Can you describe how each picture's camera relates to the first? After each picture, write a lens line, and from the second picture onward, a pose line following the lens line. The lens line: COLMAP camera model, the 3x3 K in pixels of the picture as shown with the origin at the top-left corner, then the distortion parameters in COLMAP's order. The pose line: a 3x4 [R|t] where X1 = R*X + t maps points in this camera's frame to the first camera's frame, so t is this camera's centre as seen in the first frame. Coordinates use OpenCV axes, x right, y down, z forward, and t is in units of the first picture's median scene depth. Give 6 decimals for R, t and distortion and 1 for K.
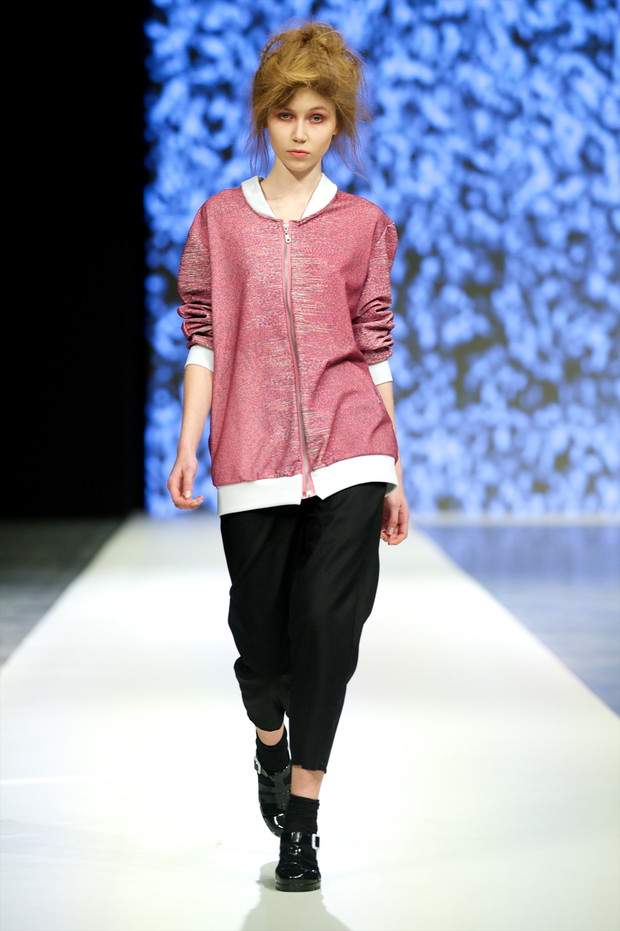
lens RADIAL K [[3551.8, 0, 313.1], [0, 3551.8, 468.9], [0, 0, 1]] dist [1.517614, 0.000000]
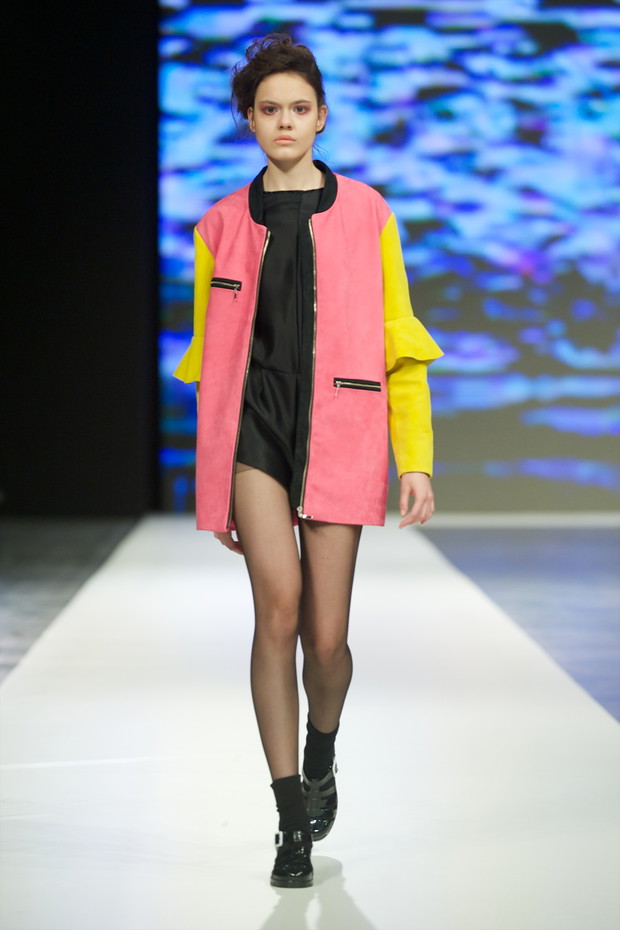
lens RADIAL K [[5434.0, 0, 309.8], [0, 5434.0, 465.0], [0, 0, 1]] dist [-0.494992, 0.000000]
pose [[0.999909, -0.012311, 0.005430, -0.008273], [0.012322, 0.999922, -0.002005, 0.001322], [-0.005405, 0.002072, 0.999983, -0.607858]]
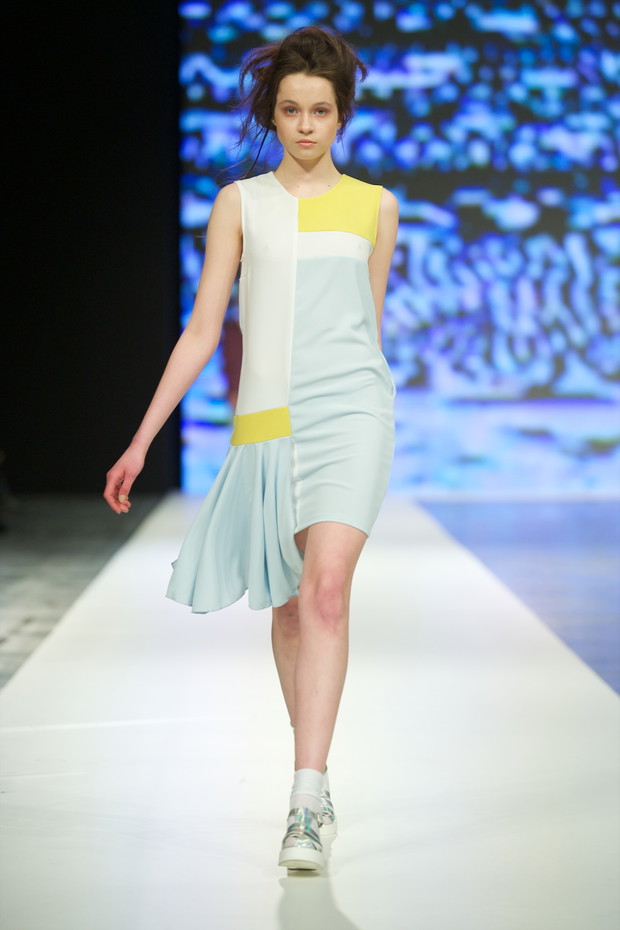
lens RADIAL K [[5434.0, 0, 310.5], [0, 5434.0, 465.7], [0, 0, 1]] dist [-0.494992, 0.000000]
pose [[0.999987, -0.004207, 0.002760, -0.009101], [0.004203, 0.999990, 0.001331, 0.001758], [-0.002765, -0.001320, 0.999995, -0.720245]]
